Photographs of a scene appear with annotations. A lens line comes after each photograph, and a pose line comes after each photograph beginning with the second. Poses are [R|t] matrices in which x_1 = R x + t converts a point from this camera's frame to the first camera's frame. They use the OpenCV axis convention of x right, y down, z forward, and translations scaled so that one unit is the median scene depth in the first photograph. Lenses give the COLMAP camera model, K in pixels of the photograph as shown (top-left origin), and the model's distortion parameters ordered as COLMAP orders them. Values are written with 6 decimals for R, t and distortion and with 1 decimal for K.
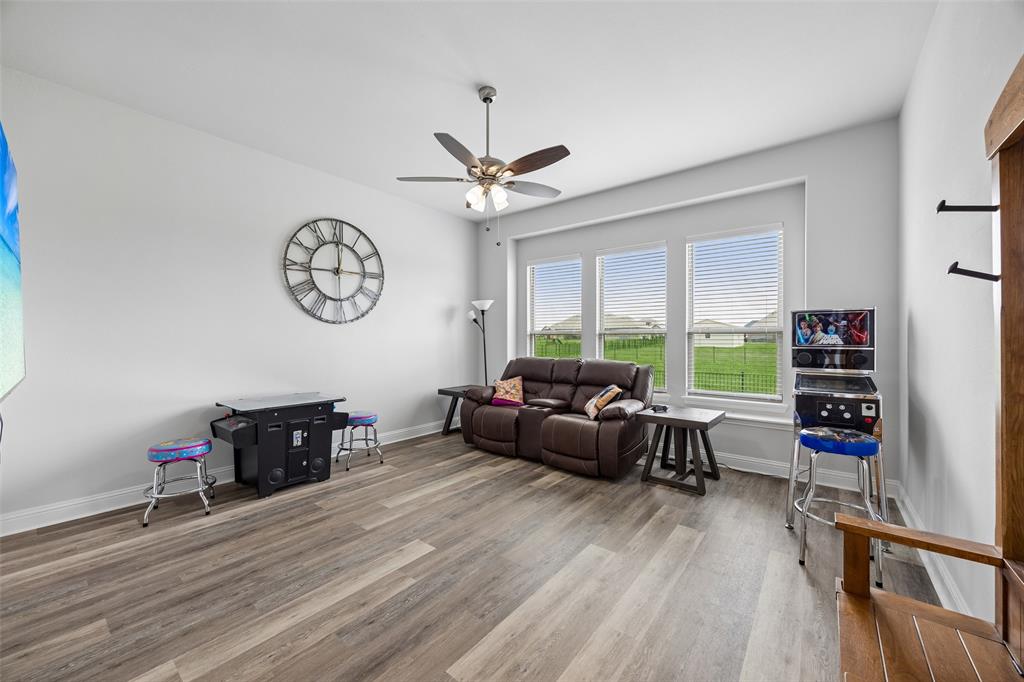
lens RADIAL K [[389.9, 0, 510.2], [0, 389.9, 340.8], [0, 0, 1]] dist [-0.003223, -0.000085]
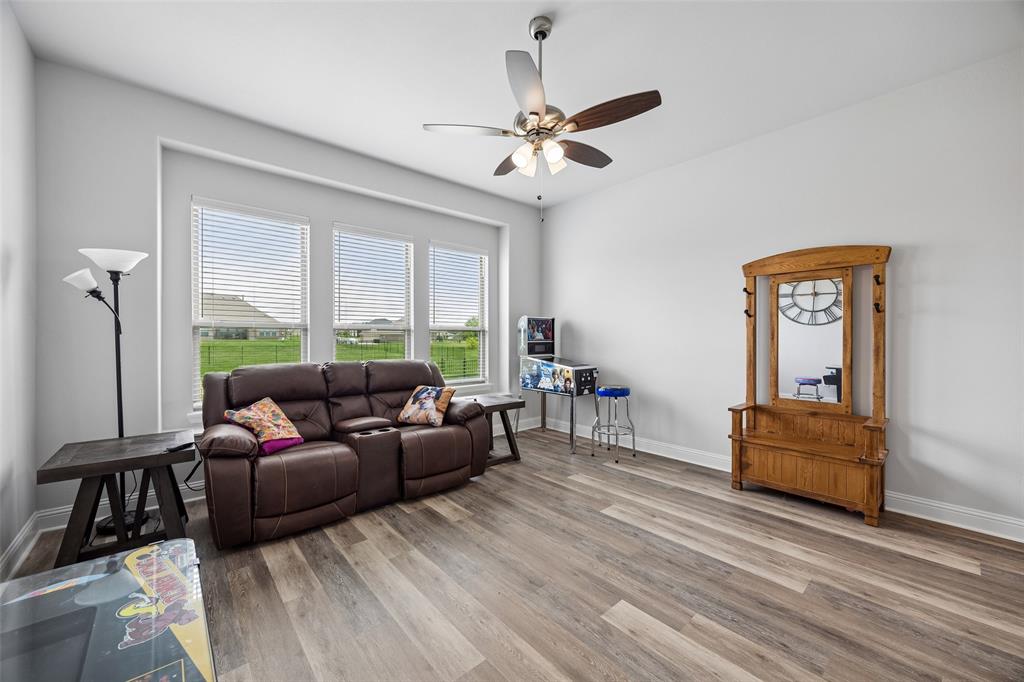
lens RADIAL K [[389.9, 0, 506.0], [0, 389.9, 341.2], [0, 0, 1]] dist [-0.003223, -0.000085]
pose [[0.178843, -0.012385, 0.983800, -0.668226], [0.003661, 0.999922, 0.011922, -0.001903], [-0.983871, 0.001470, 0.178875, 0.725053]]
